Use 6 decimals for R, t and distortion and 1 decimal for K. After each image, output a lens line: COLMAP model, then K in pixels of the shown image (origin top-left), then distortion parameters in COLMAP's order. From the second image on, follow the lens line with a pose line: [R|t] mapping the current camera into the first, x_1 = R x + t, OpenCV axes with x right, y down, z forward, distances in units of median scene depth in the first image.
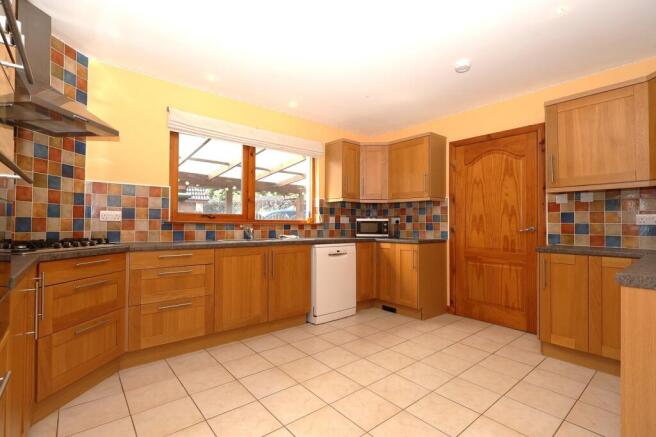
lens RADIAL K [[303.2, 0, 327.8], [0, 303.2, 220.9], [0, 0, 1]] dist [-0.002740, -0.000096]
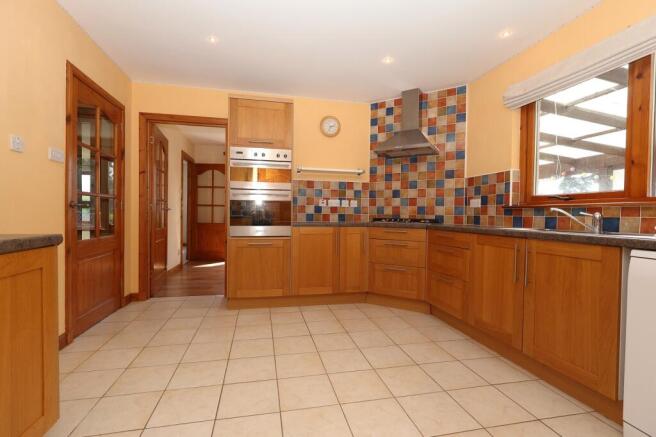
lens RADIAL K [[309.2, 0, 327.9], [0, 309.2, 218.5], [0, 0, 1]] dist [0.003631, 0.000165]
pose [[-0.459327, 0.000561, -0.888267, 0.657494], [-0.001327, 0.999998, 0.001318, 0.043743], [0.888266, 0.001784, -0.459325, 1.024177]]
